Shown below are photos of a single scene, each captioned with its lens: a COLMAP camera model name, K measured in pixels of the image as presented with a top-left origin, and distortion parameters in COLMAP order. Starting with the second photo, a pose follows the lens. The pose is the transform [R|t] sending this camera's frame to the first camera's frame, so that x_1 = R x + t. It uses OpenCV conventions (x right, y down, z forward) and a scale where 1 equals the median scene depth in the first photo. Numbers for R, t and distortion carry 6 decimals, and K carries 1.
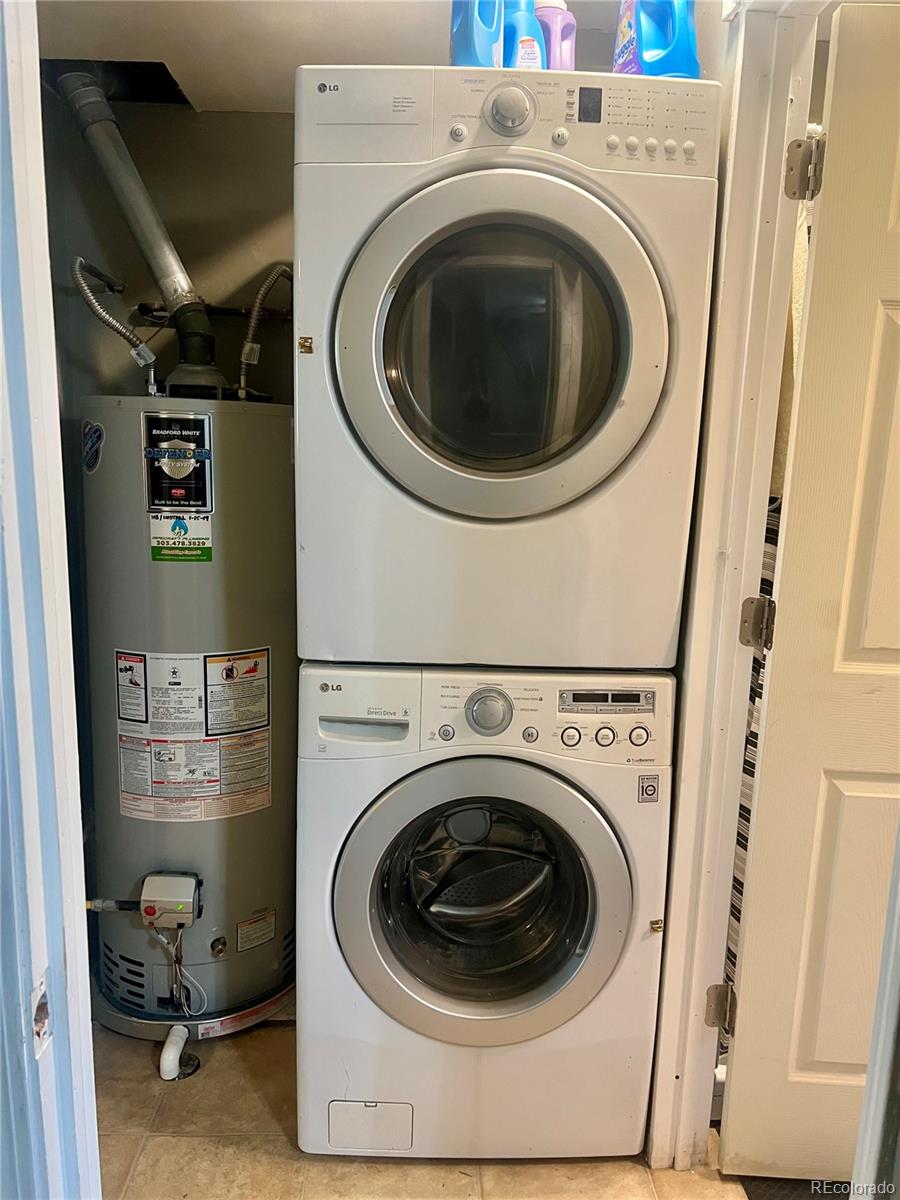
lens RADIAL K [[904.4, 0, 450.0], [0, 904.4, 600.0], [0, 0, 1]] dist [0.025010, -0.011108]
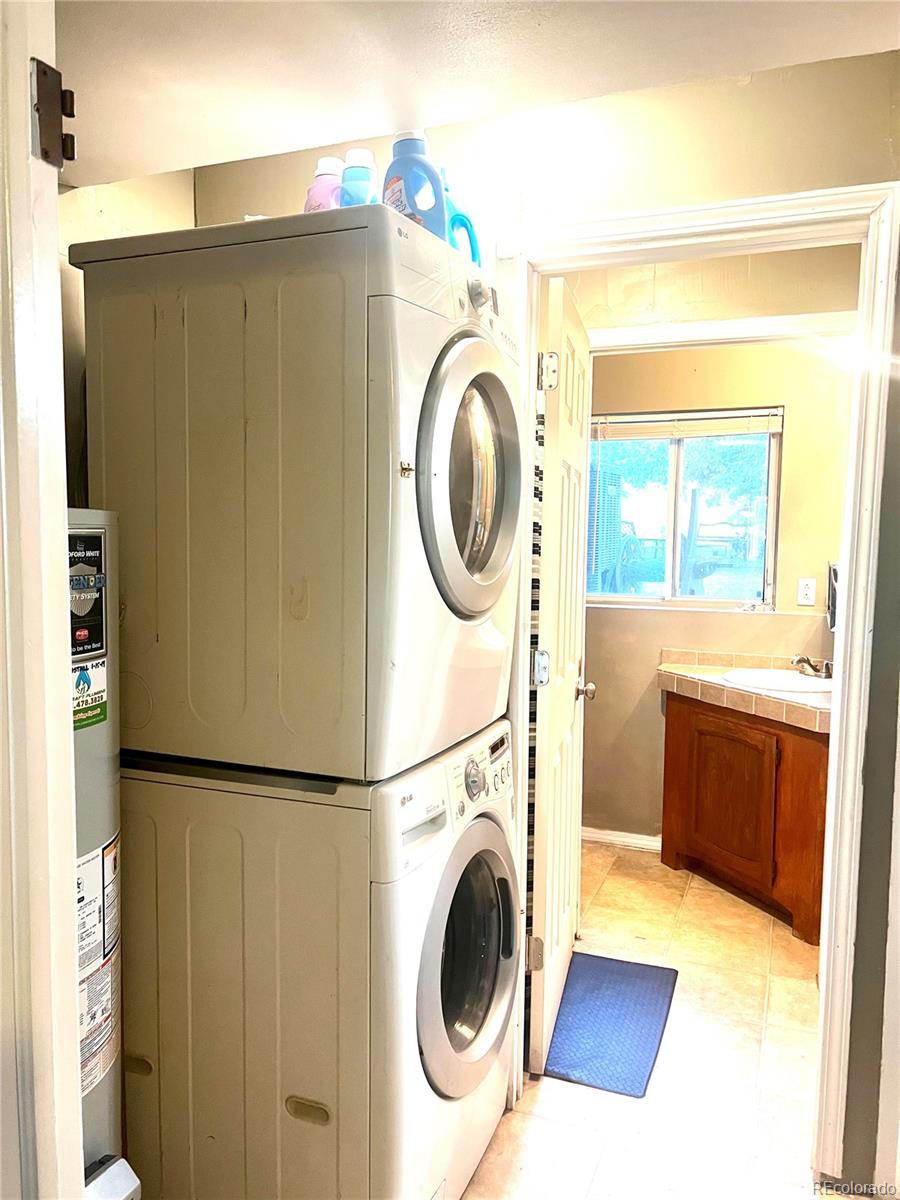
lens RADIAL K [[904.4, 0, 450.0], [0, 904.4, 600.0], [0, 0, 1]] dist [0.025010, -0.011108]
pose [[0.448572, -0.099668, 0.888172, -0.810729], [0.170061, 0.985125, 0.024659, -0.112646], [-0.877418, 0.139982, 0.458849, 0.393626]]
